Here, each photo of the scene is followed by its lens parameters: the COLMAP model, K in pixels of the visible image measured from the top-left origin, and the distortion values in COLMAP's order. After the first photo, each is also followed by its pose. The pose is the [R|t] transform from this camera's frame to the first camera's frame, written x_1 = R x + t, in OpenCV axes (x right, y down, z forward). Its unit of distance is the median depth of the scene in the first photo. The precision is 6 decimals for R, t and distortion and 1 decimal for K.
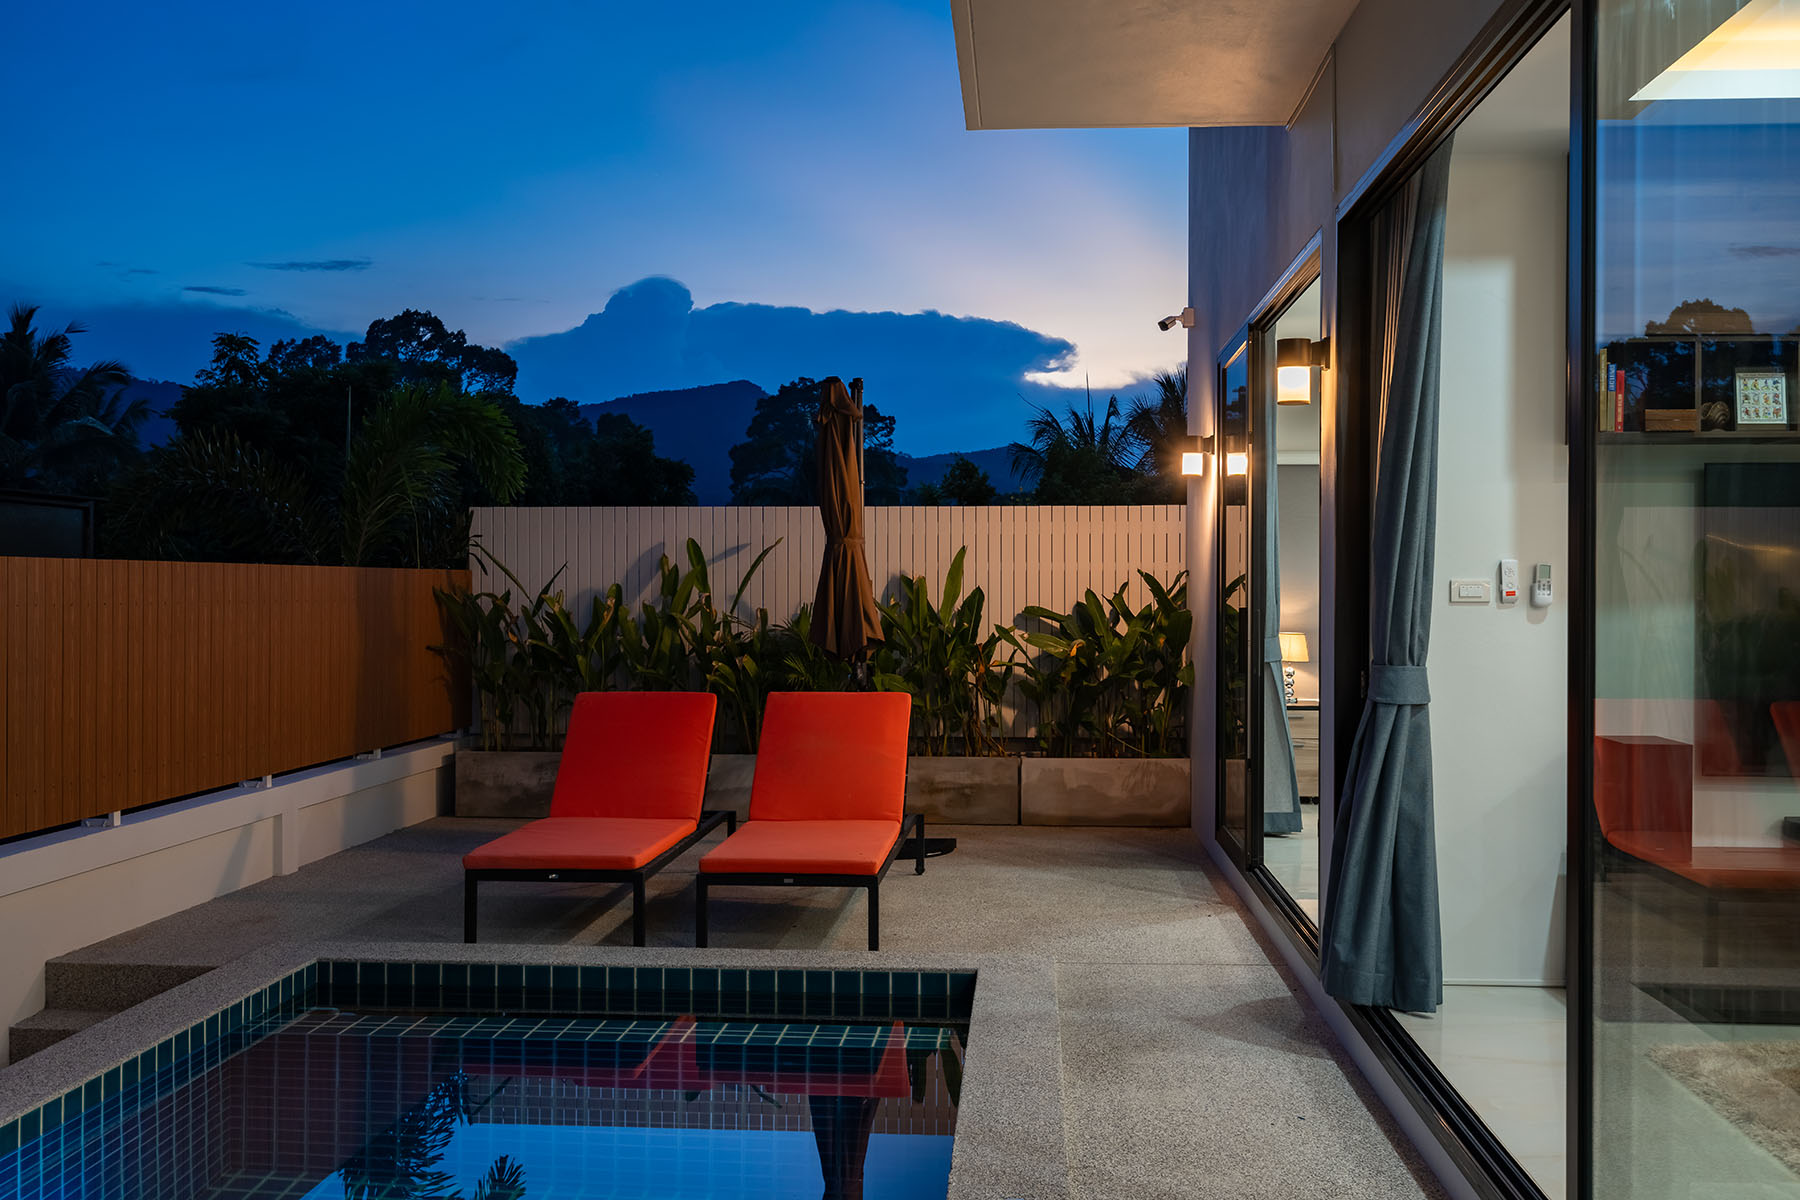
lens RADIAL K [[1764.4, 0, 895.5], [0, 1764.4, 599.9], [0, 0, 1]] dist [-0.041961, 0.000000]
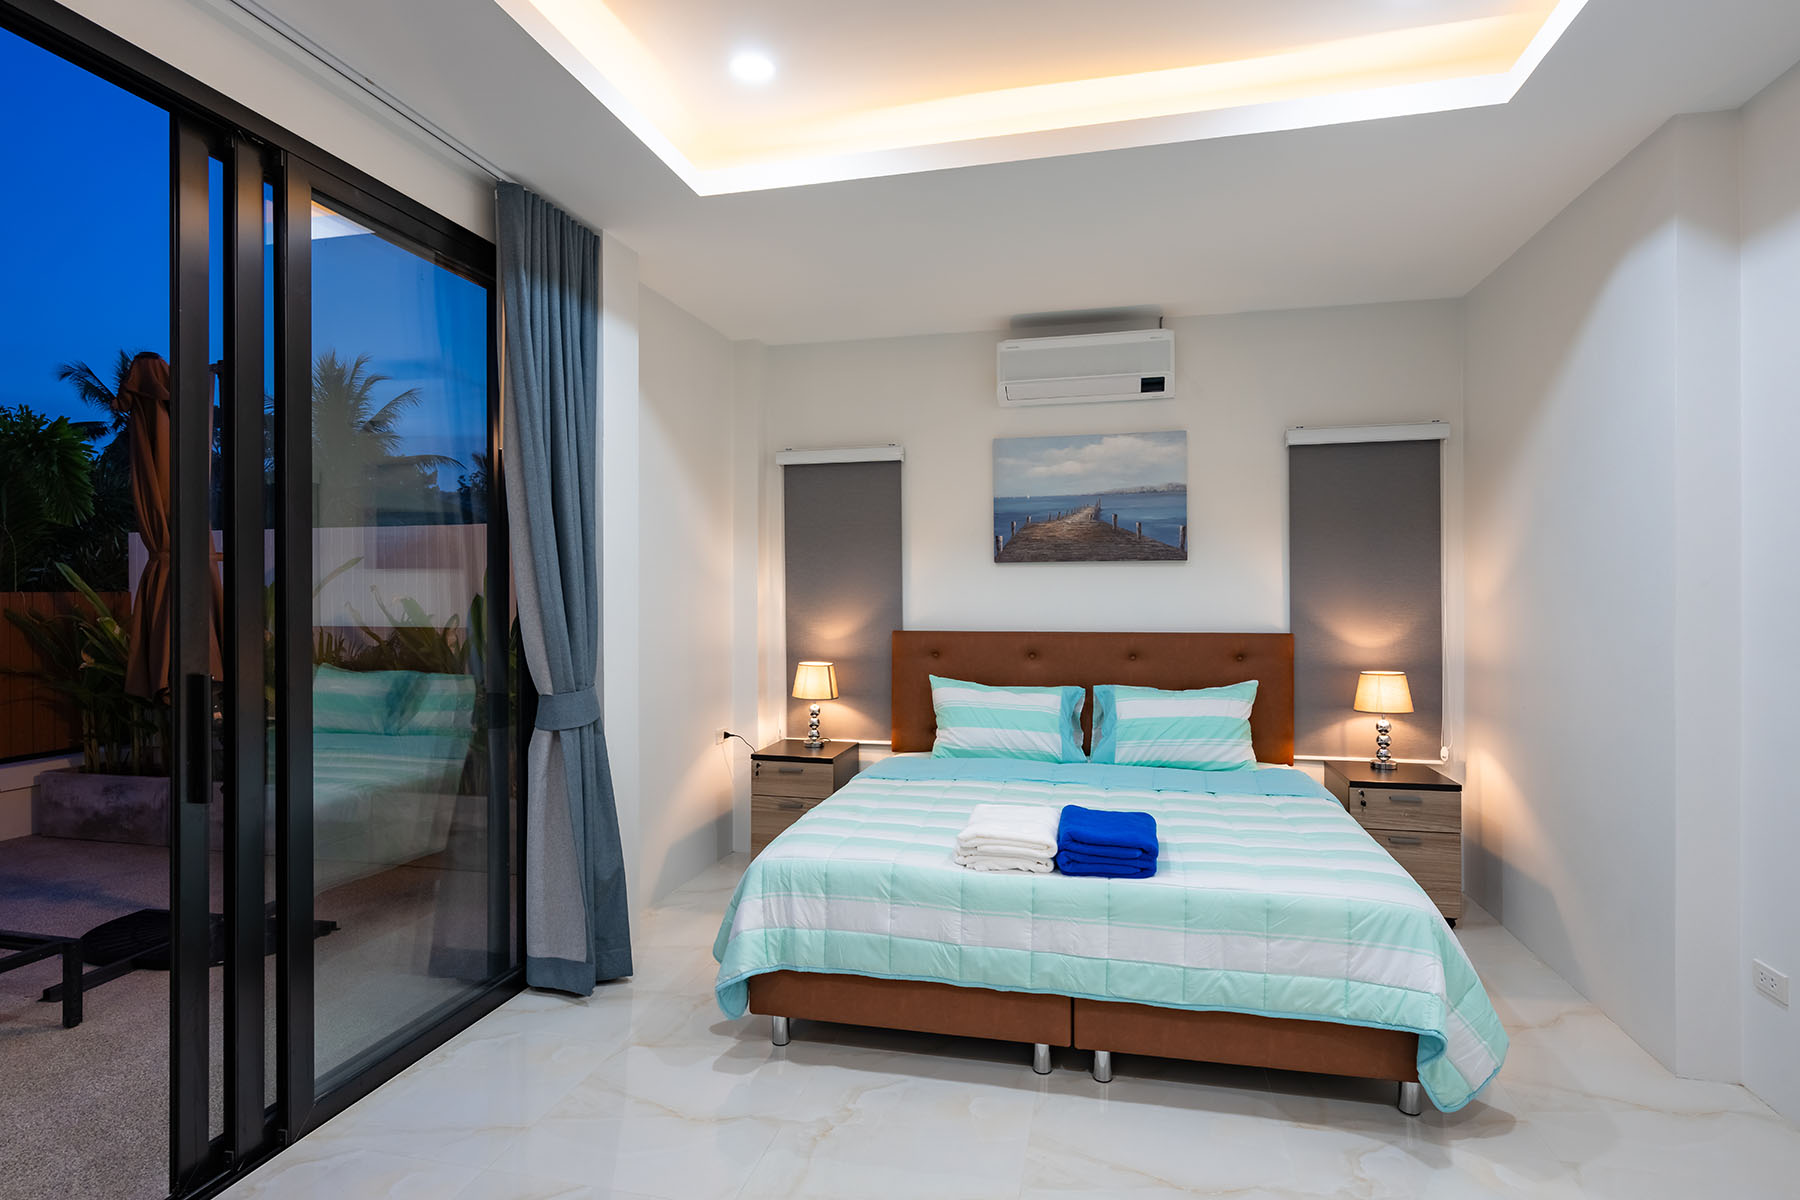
lens RADIAL K [[916.4, 0, 902.4], [0, 916.4, 594.6], [0, 0, 1]] dist [0.003682, 0.002368]
pose [[0.987633, -0.004055, -0.156730, 0.325778], [0.002853, 0.999965, -0.007891, -0.009945], [0.156756, 0.007346, 0.987610, 0.565176]]
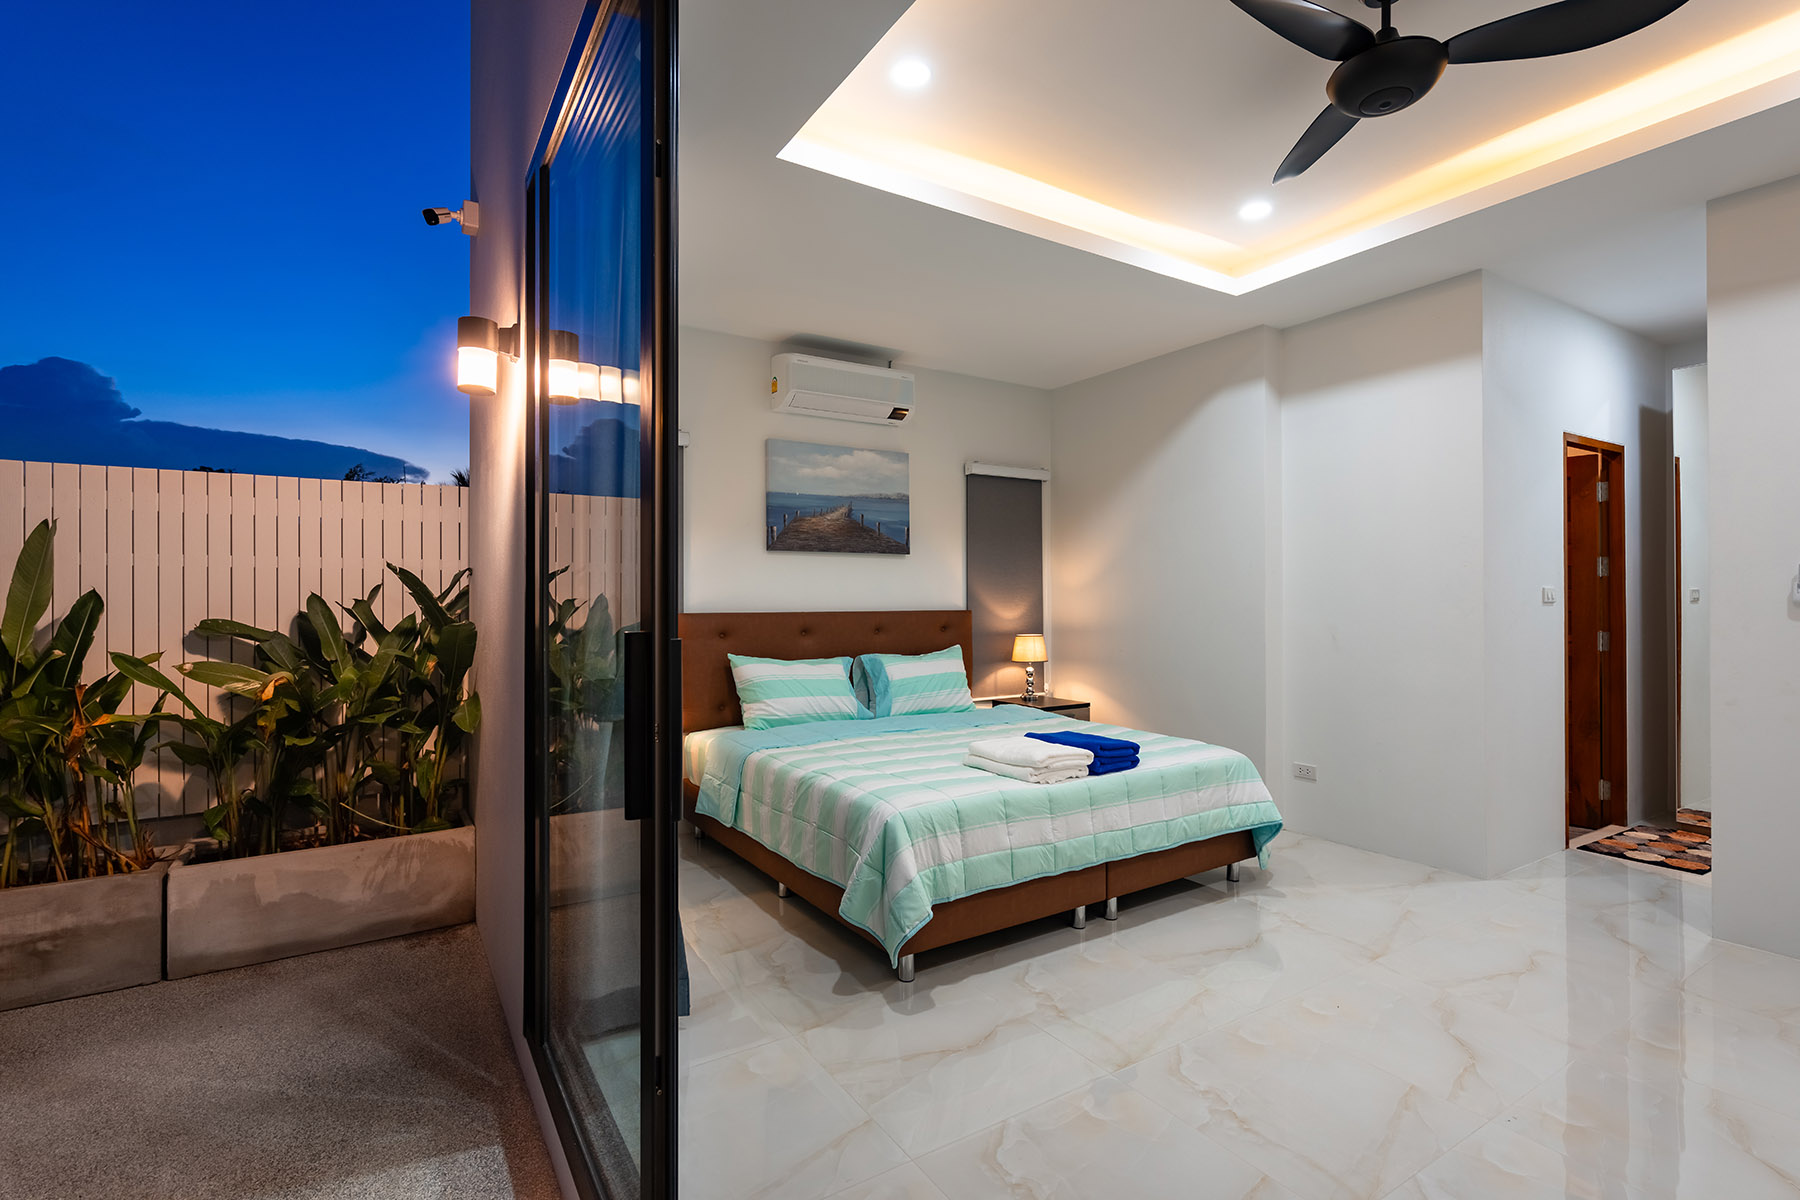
lens RADIAL K [[824.4, 0, 889.3], [0, 824.4, 592.0], [0, 0, 1]] dist [0.003194, 0.000901]
pose [[0.807534, 0.000655, 0.589821, 0.102946], [0.009086, 0.999867, -0.013550, -0.000346], [-0.589751, 0.016301, 0.807420, 0.613979]]
